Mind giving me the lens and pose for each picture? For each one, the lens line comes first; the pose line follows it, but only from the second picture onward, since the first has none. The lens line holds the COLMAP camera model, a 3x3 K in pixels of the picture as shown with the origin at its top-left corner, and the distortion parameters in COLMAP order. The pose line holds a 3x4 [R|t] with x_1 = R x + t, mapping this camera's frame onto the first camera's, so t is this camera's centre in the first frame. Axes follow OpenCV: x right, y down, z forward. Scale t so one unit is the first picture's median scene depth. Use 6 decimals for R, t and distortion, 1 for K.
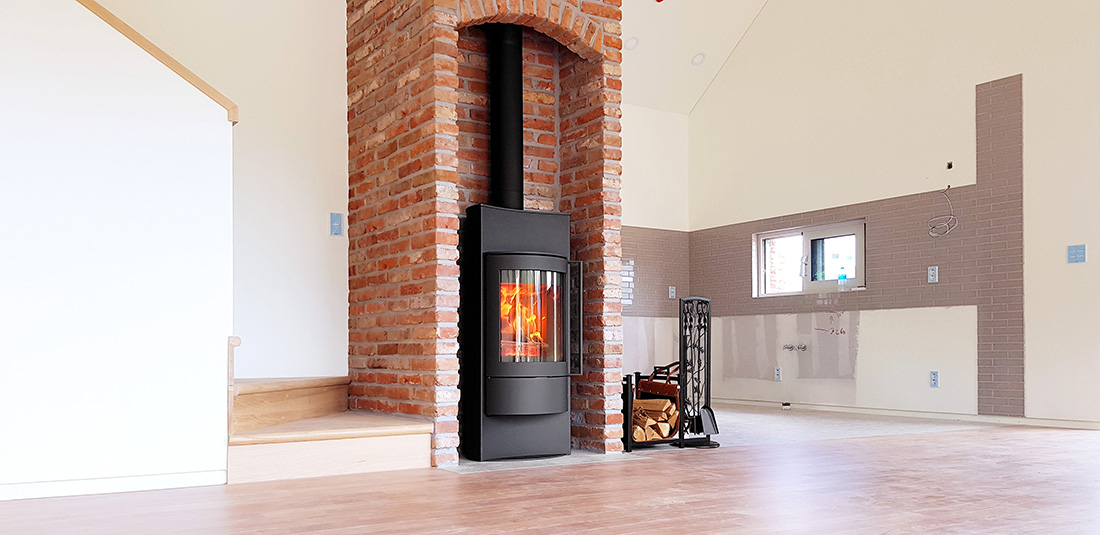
lens RADIAL K [[888.9, 0, 509.3], [0, 888.9, 324.0], [0, 0, 1]] dist [0.040687, 0.004727]
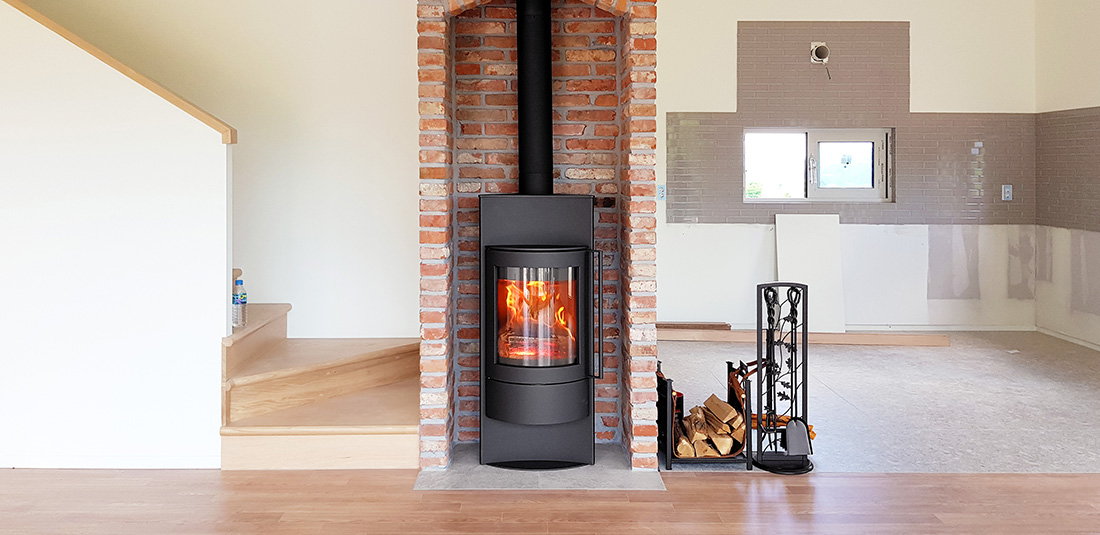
lens RADIAL K [[937.2, 0, 489.9], [0, 937.2, 166.0], [0, 0, 1]] dist [0.036009, 0.001725]
pose [[0.849776, -0.001777, -0.527141, 0.472768], [0.020671, 0.999338, 0.029954, -0.182540], [0.526738, -0.036351, 0.849250, 0.142239]]
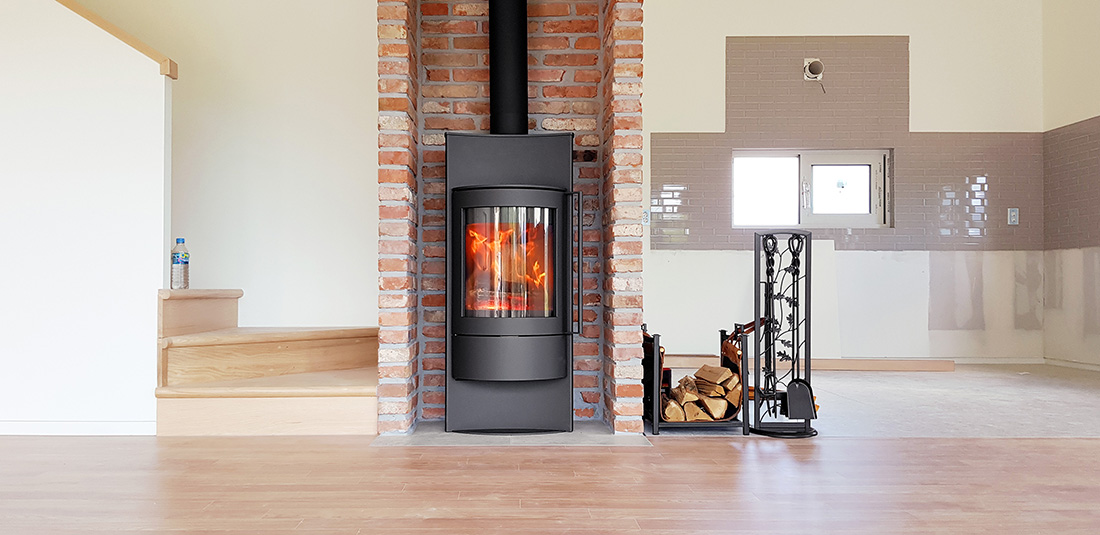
lens RADIAL K [[930.0, 0, 467.9], [0, 930.0, 289.2], [0, 0, 1]] dist [0.036224, 0.001302]
pose [[0.848160, -0.004668, -0.529720, 0.428851], [0.017044, 0.999684, 0.018481, -0.000027], [0.529467, -0.024703, 0.847971, 0.229959]]
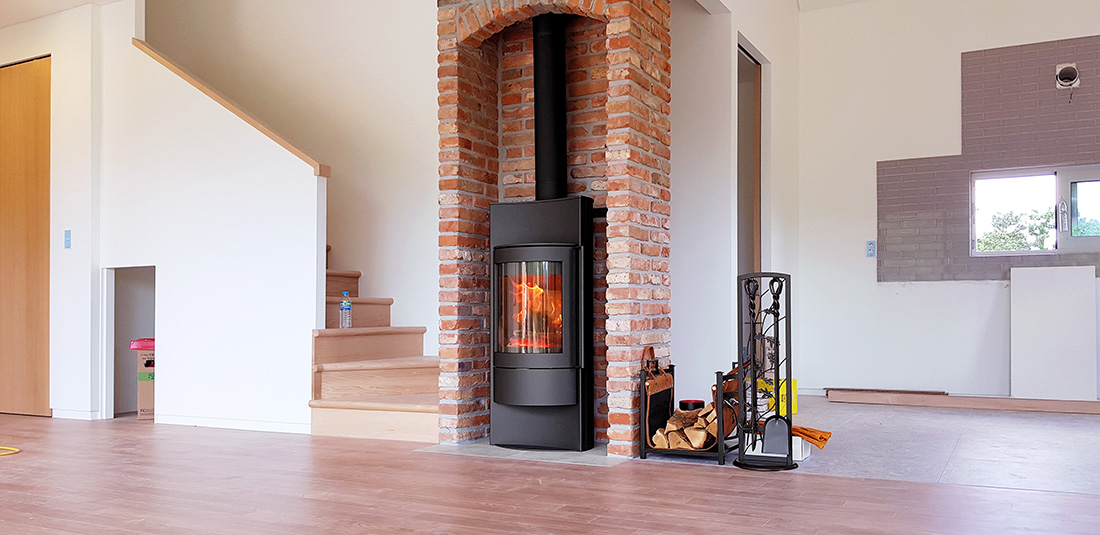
lens RADIAL K [[895.1, 0, 494.9], [0, 895.1, 308.0], [0, 0, 1]] dist [0.021432, -0.008940]
pose [[0.472422, -0.017056, -0.881208, 0.848655], [0.031134, 0.999512, -0.002655, -0.005806], [0.880823, -0.026181, 0.472722, 0.462760]]
